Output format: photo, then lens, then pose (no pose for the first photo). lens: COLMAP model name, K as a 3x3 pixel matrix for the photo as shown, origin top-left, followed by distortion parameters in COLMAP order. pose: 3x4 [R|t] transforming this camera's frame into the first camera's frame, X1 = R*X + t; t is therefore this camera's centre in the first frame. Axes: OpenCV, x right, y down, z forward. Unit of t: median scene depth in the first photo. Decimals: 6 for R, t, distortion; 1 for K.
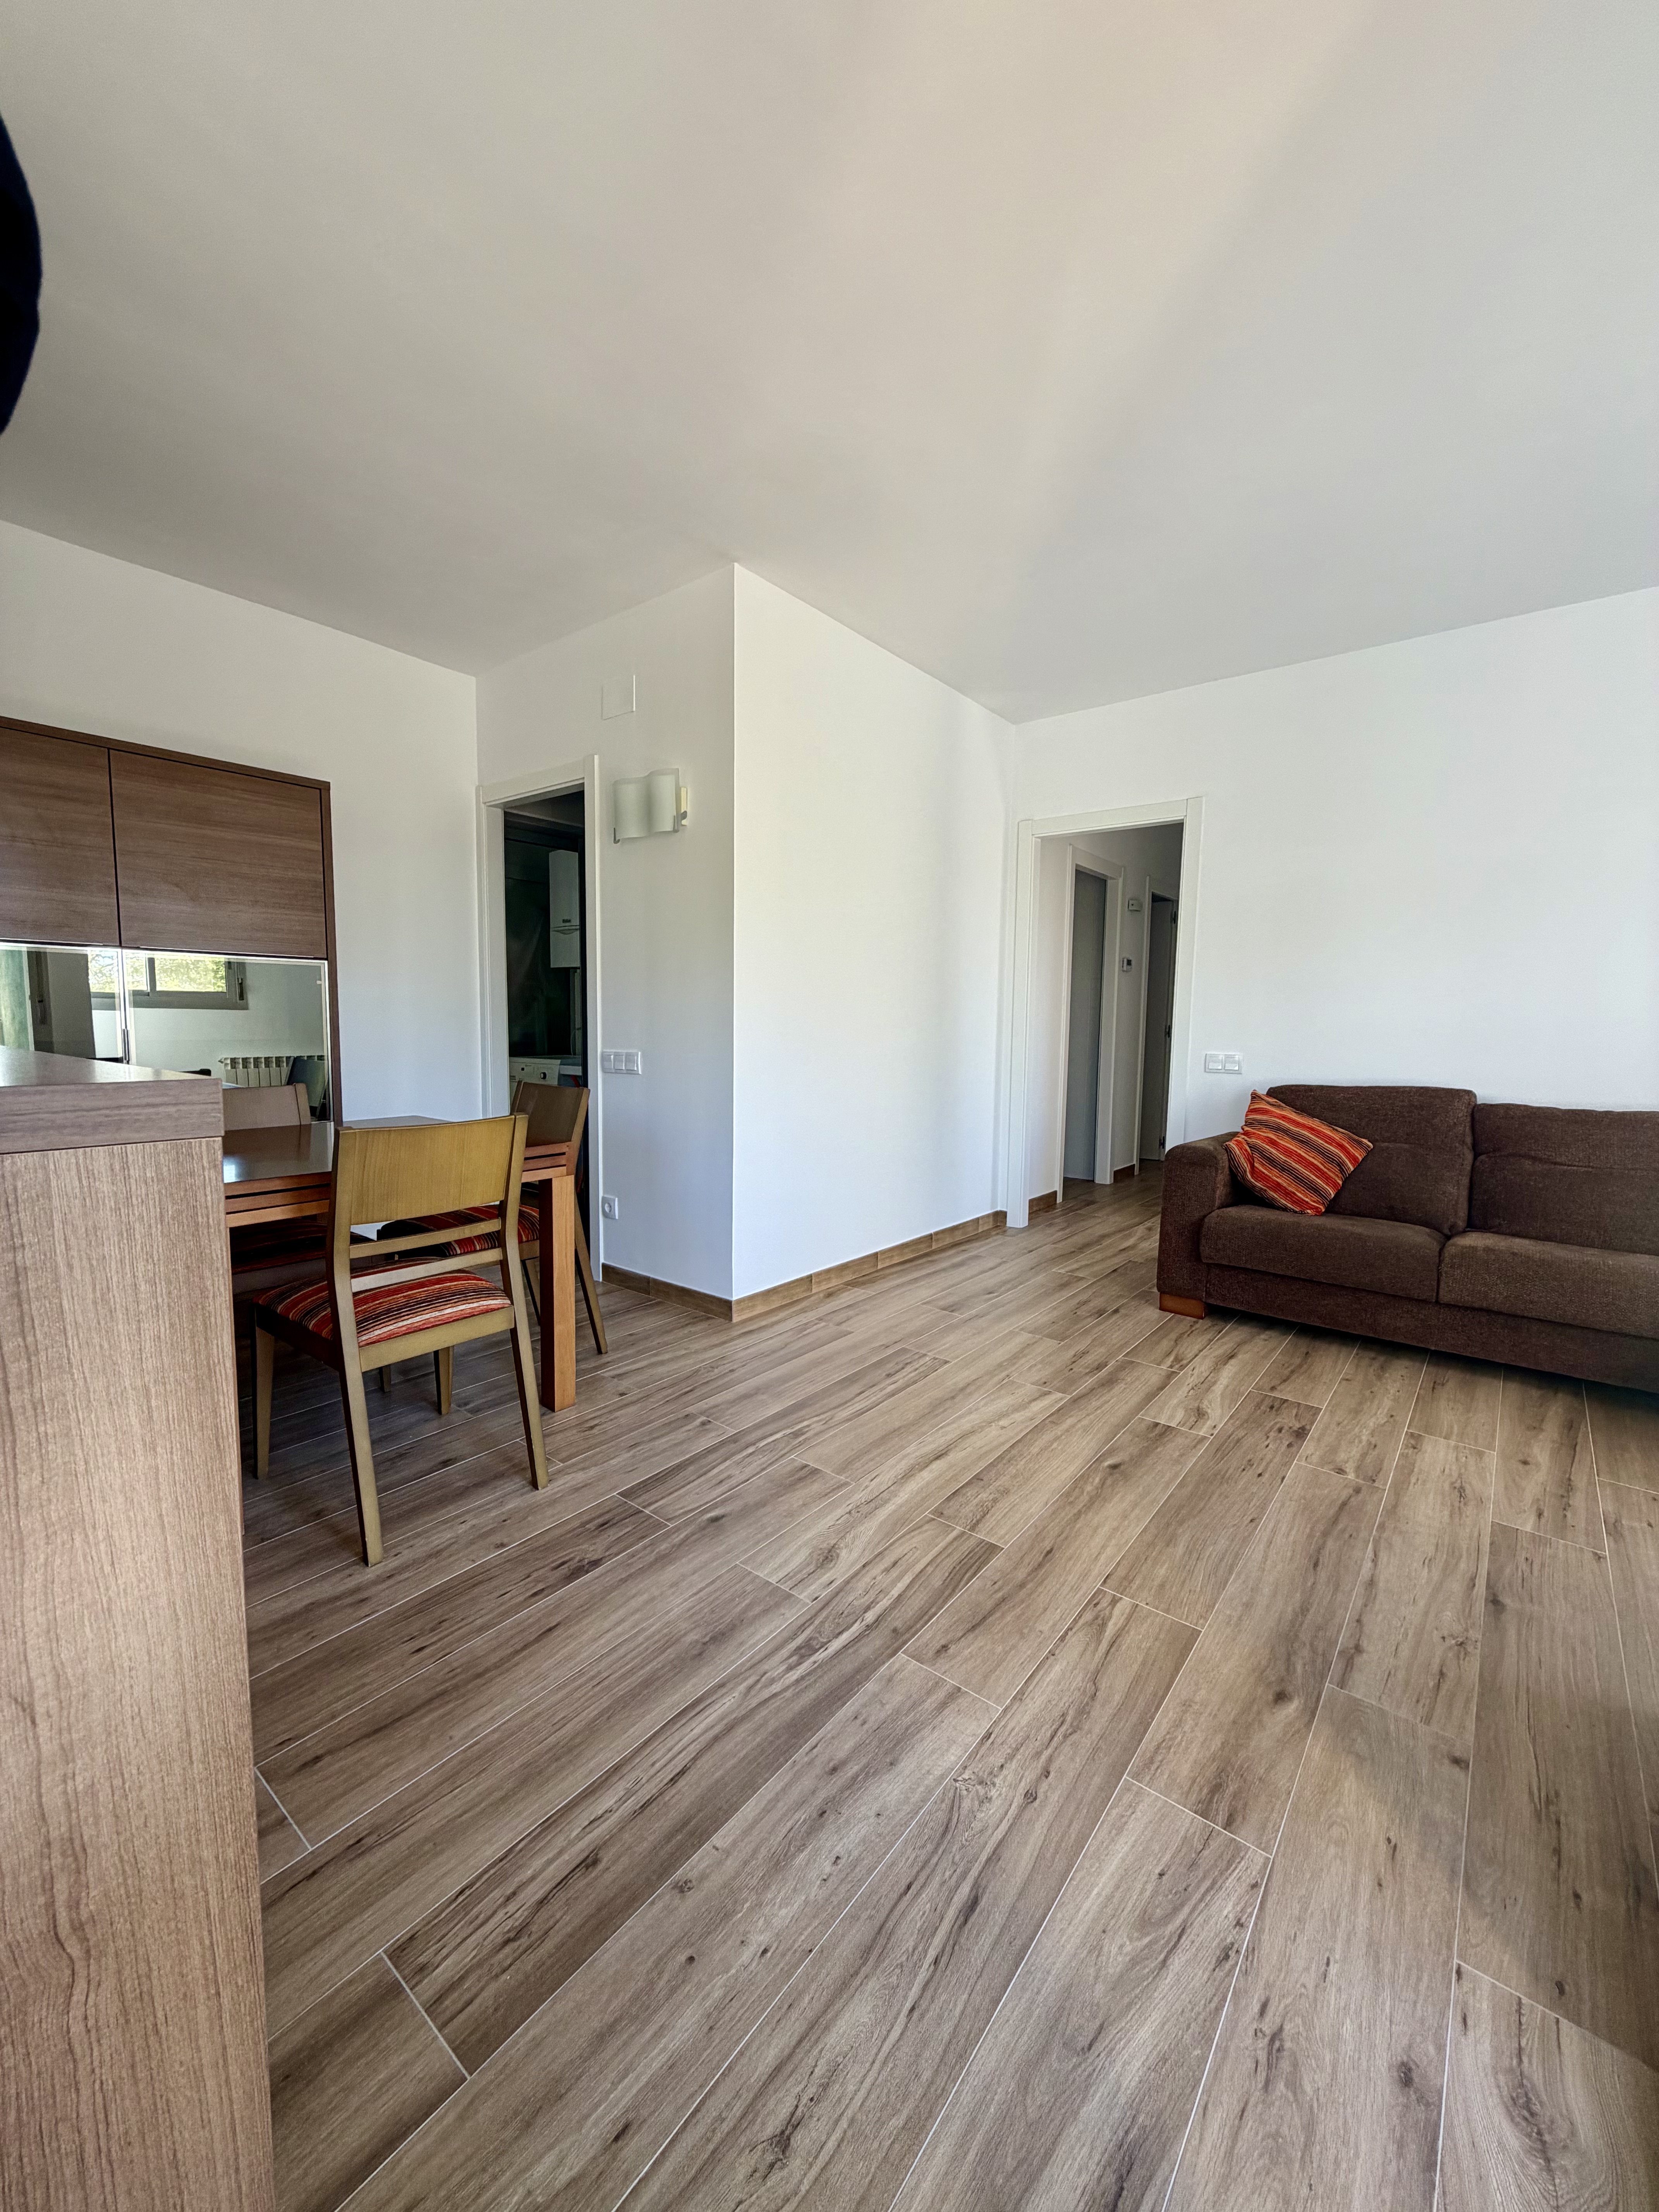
lens RADIAL K [[879.7, 0, 826.2], [0, 879.7, 1102.5], [0, 0, 1]] dist [0.000311, 0.000467]
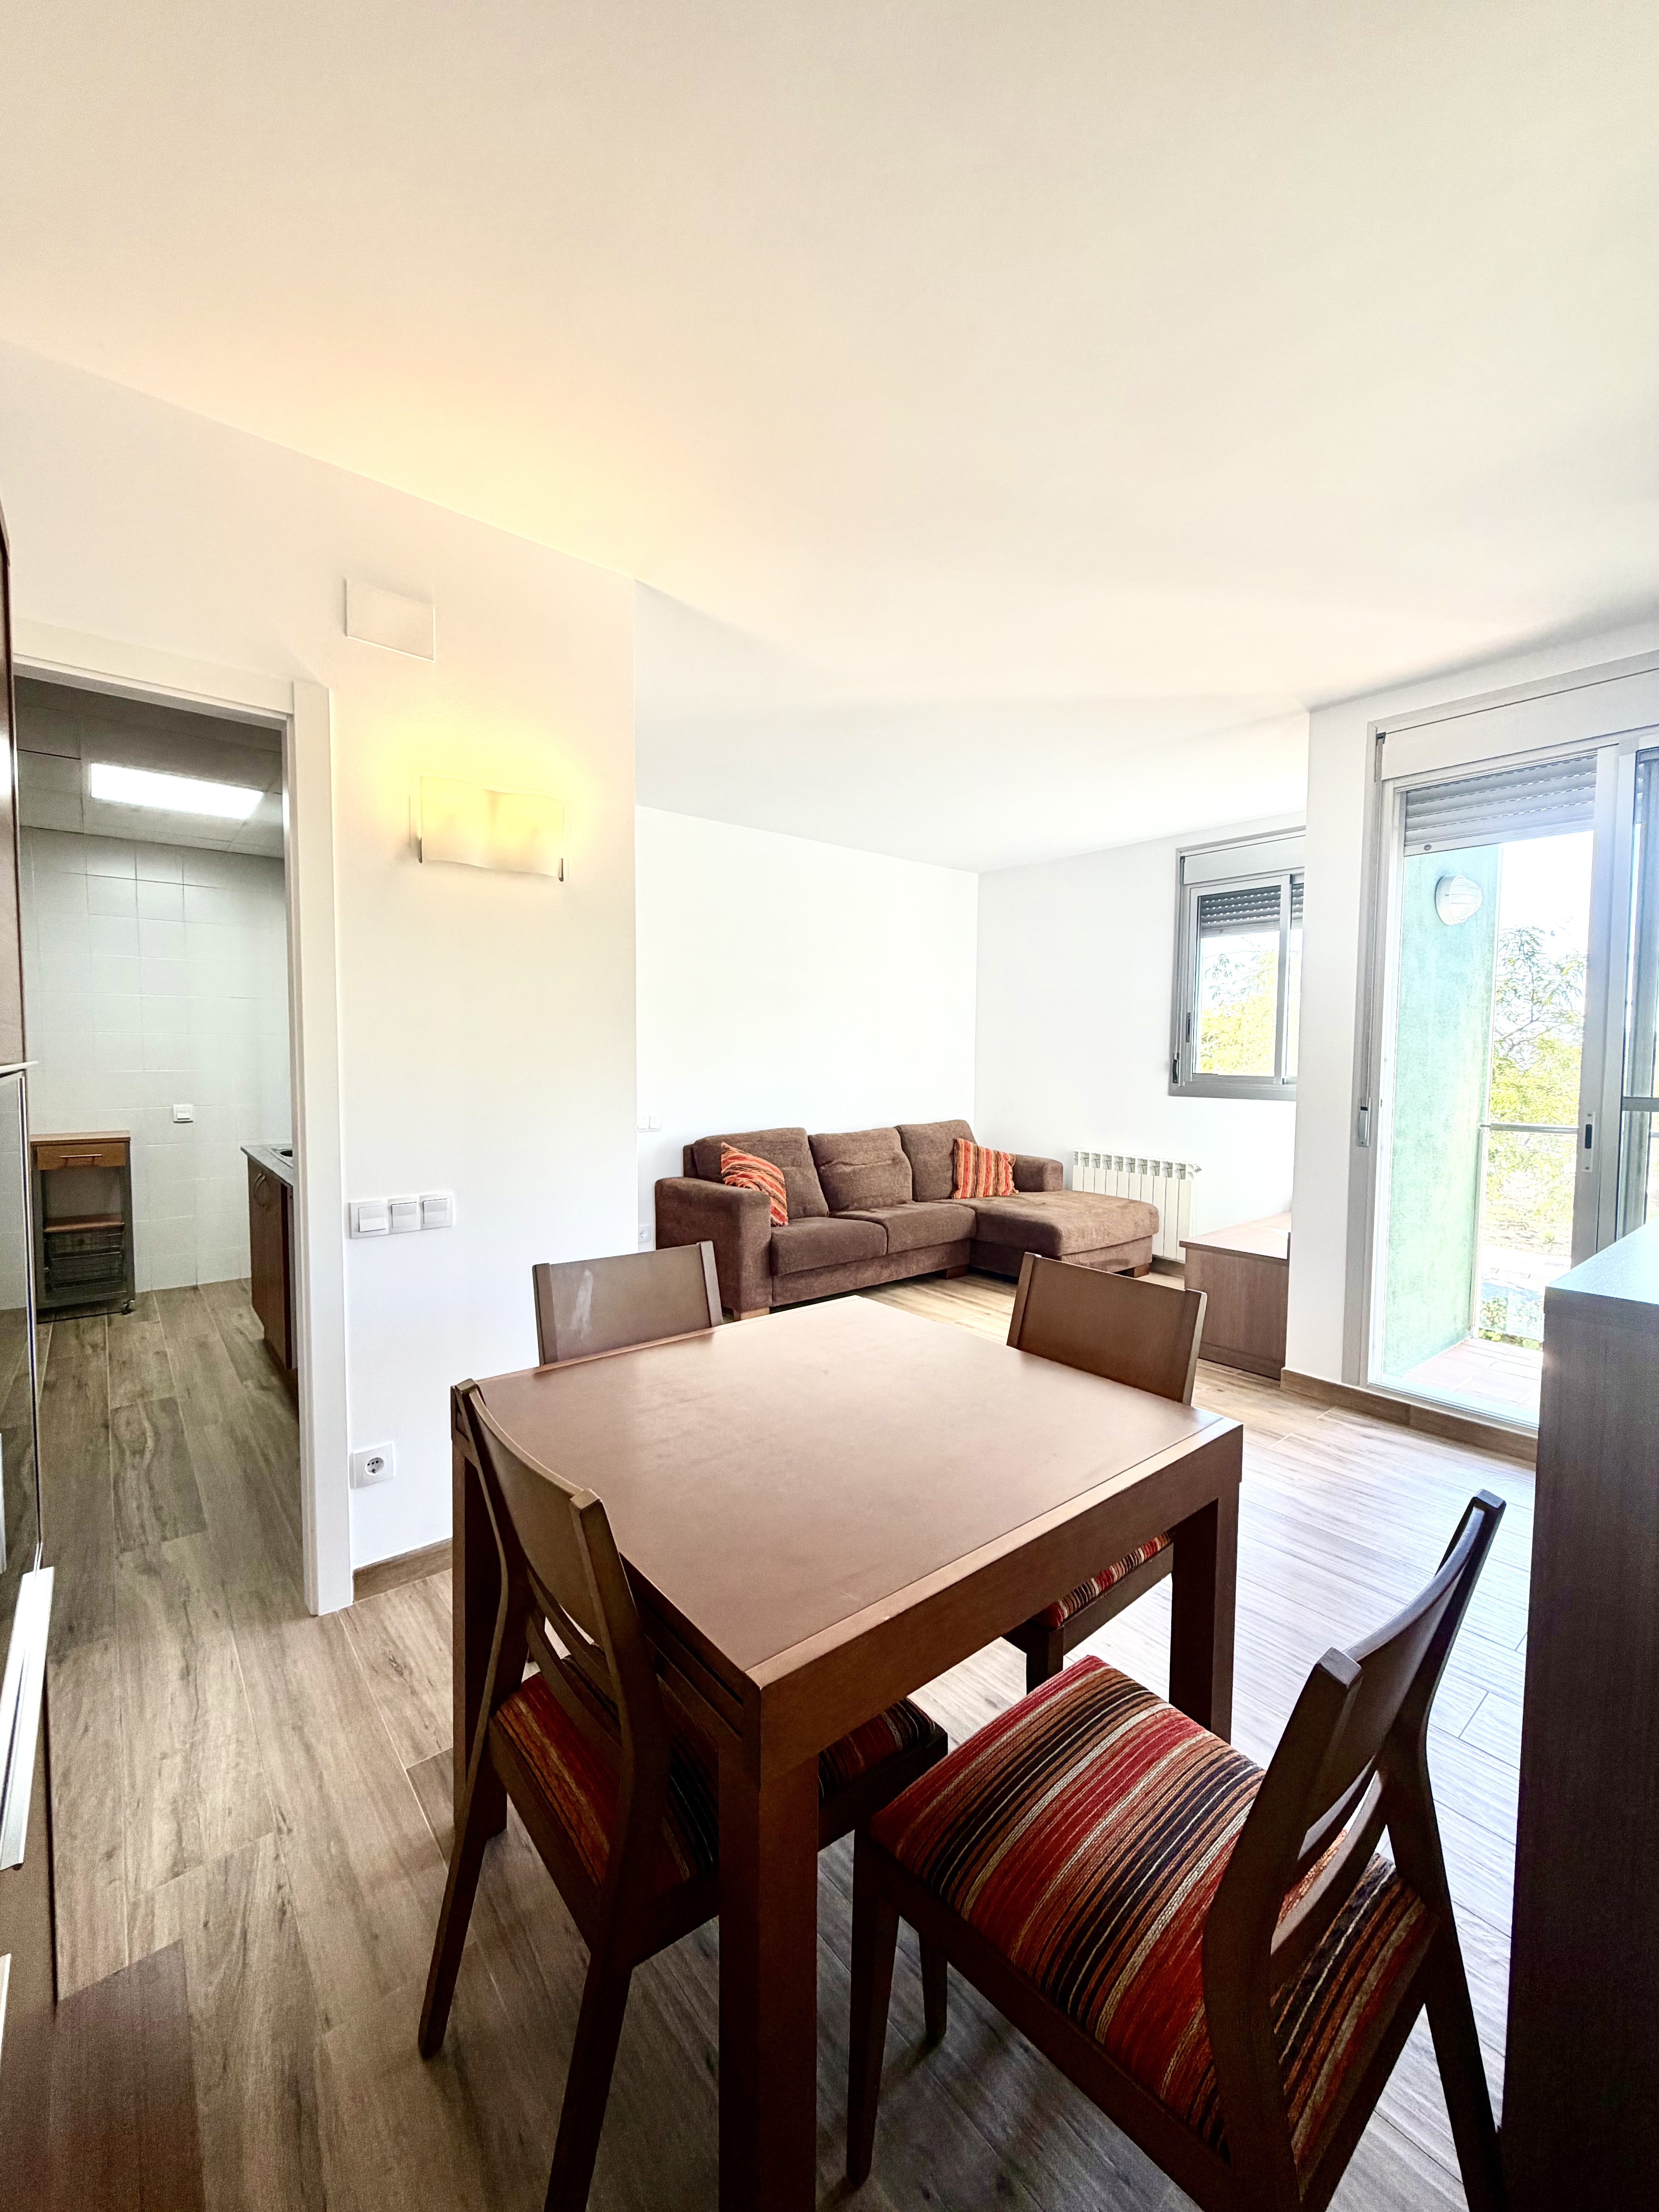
lens RADIAL K [[879.7, 0, 826.2], [0, 879.7, 1102.5], [0, 0, 1]] dist [0.000311, 0.000467]
pose [[0.205073, -0.069000, 0.976312, -1.083663], [0.092693, 0.994398, 0.050808, -0.182101], [-0.974348, 0.080078, 0.210320, 0.823664]]
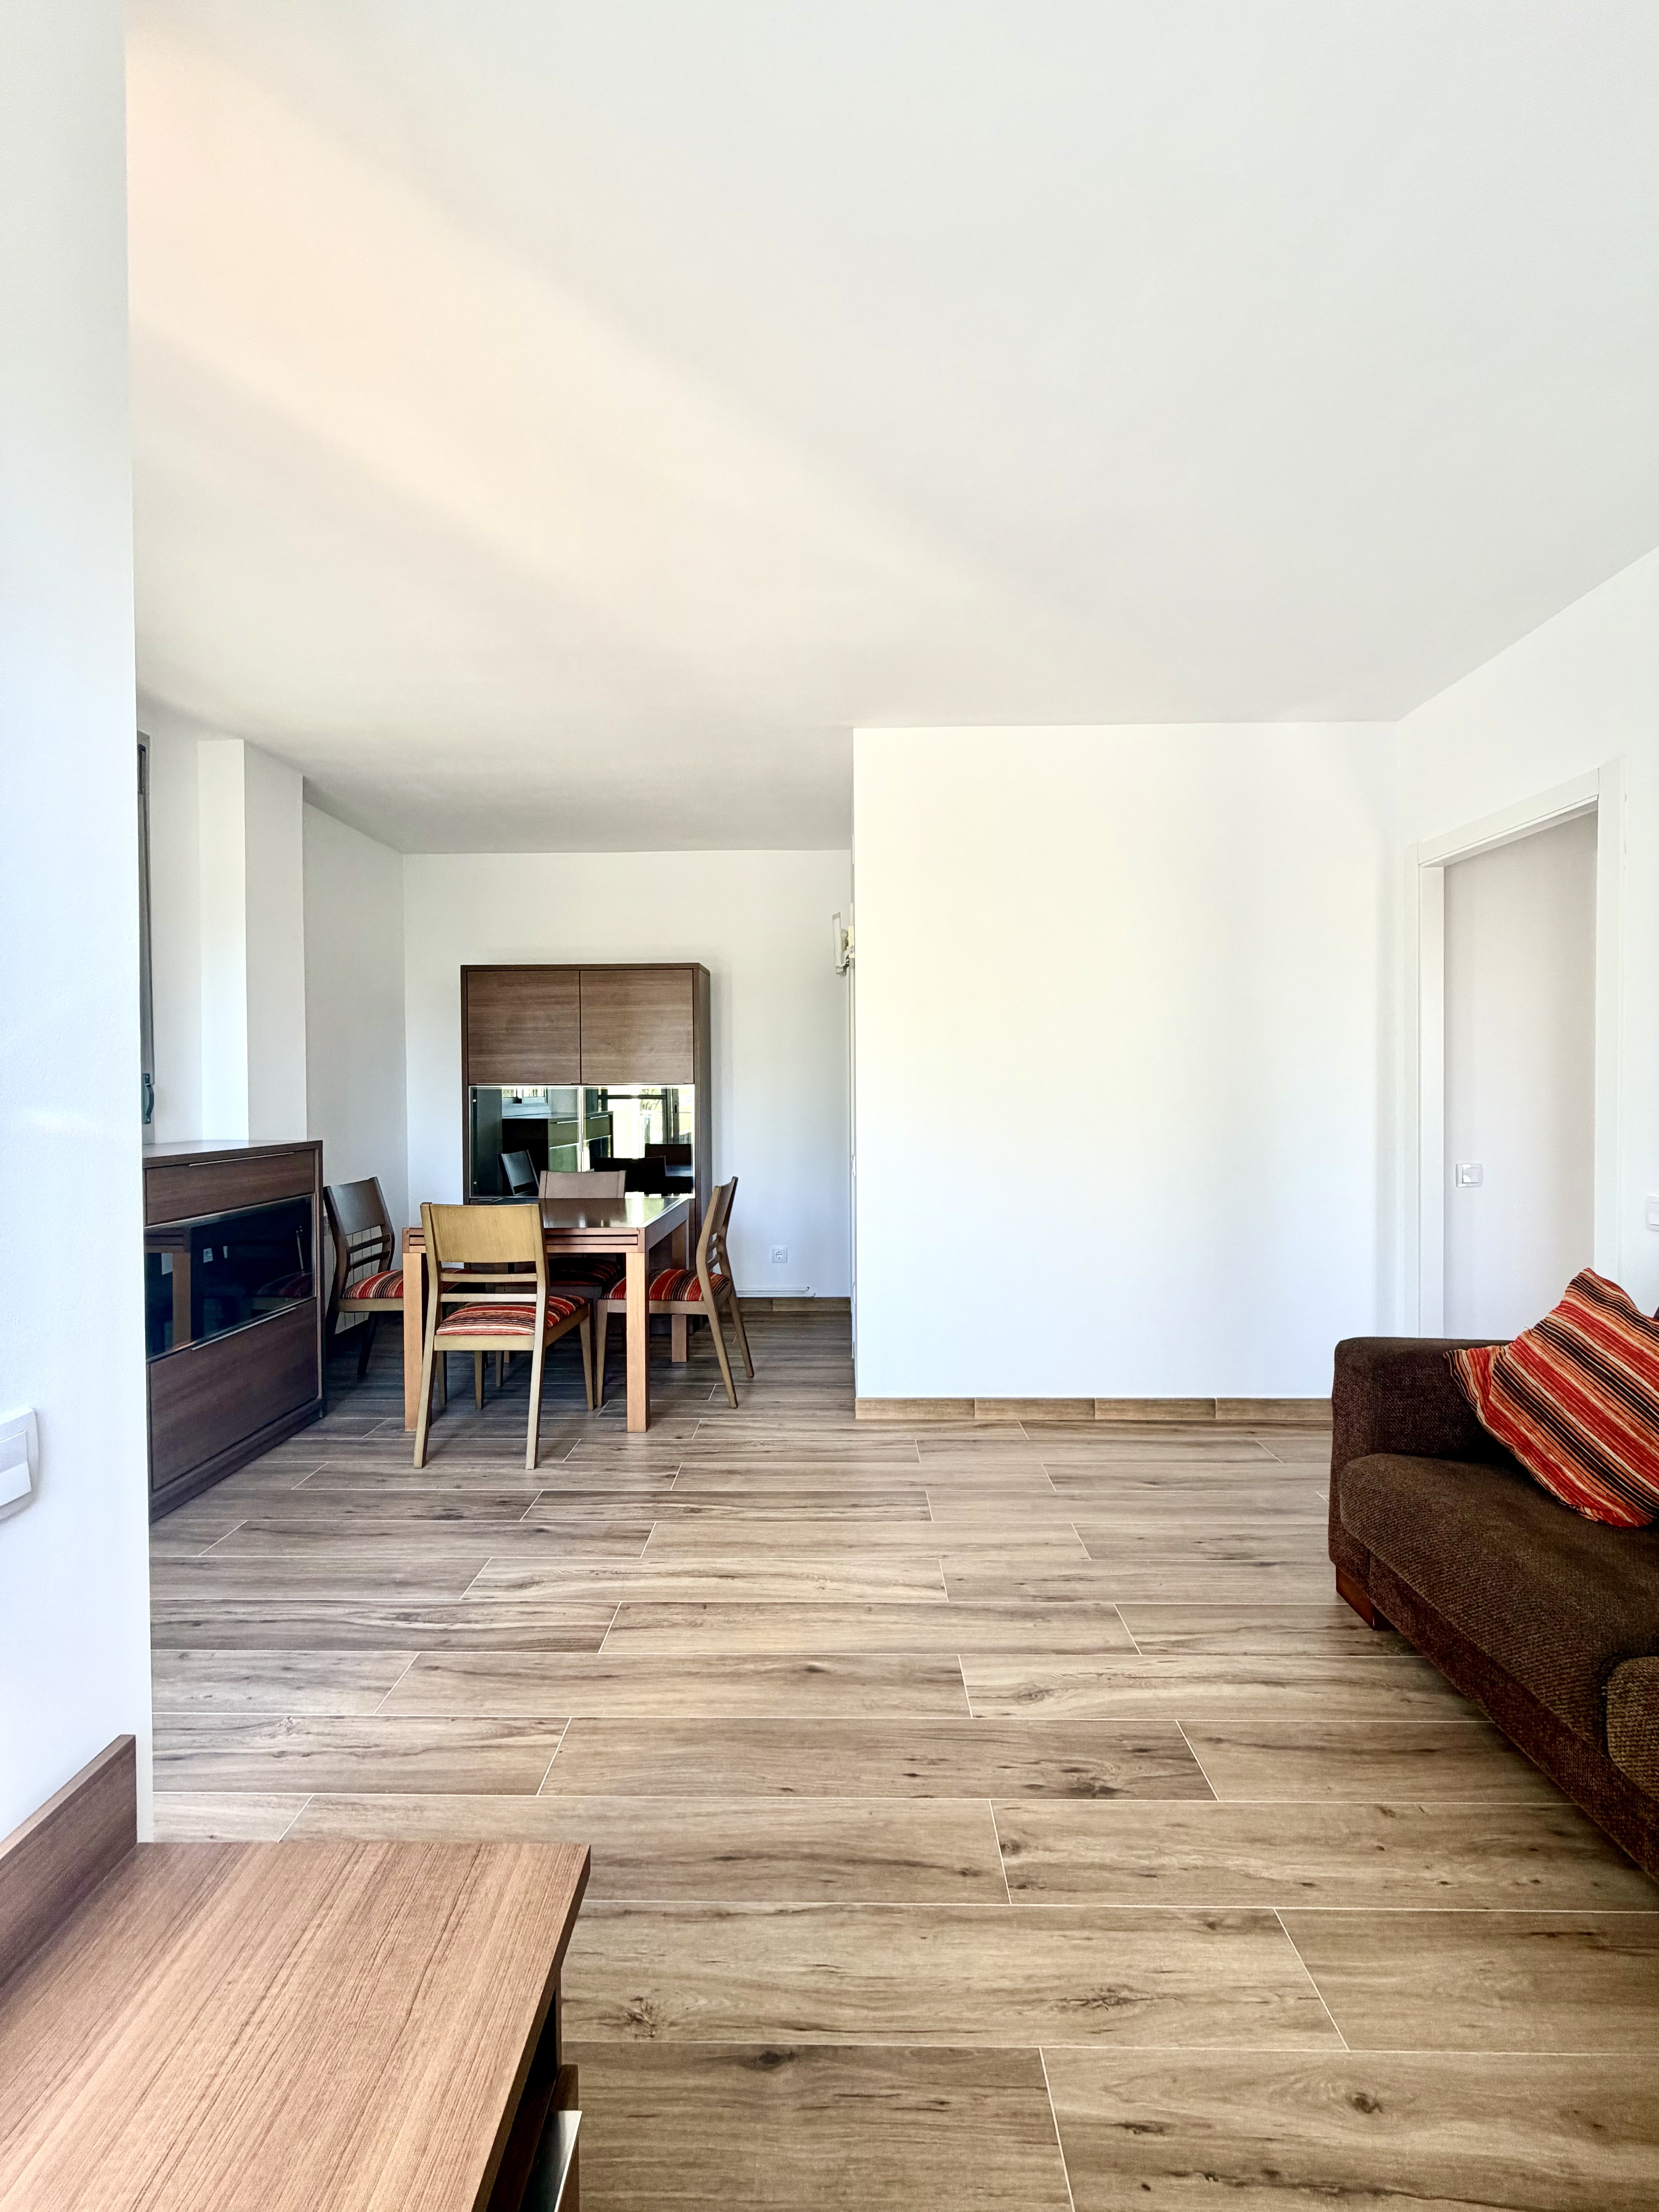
lens RADIAL K [[879.7, 0, 826.2], [0, 879.7, 1102.5], [0, 0, 1]] dist [0.000311, 0.000467]
pose [[0.608421, -0.007055, -0.793583, 0.917598], [-0.061822, 0.996500, -0.056256, -0.084126], [0.791203, 0.083289, 0.605856, 0.393176]]
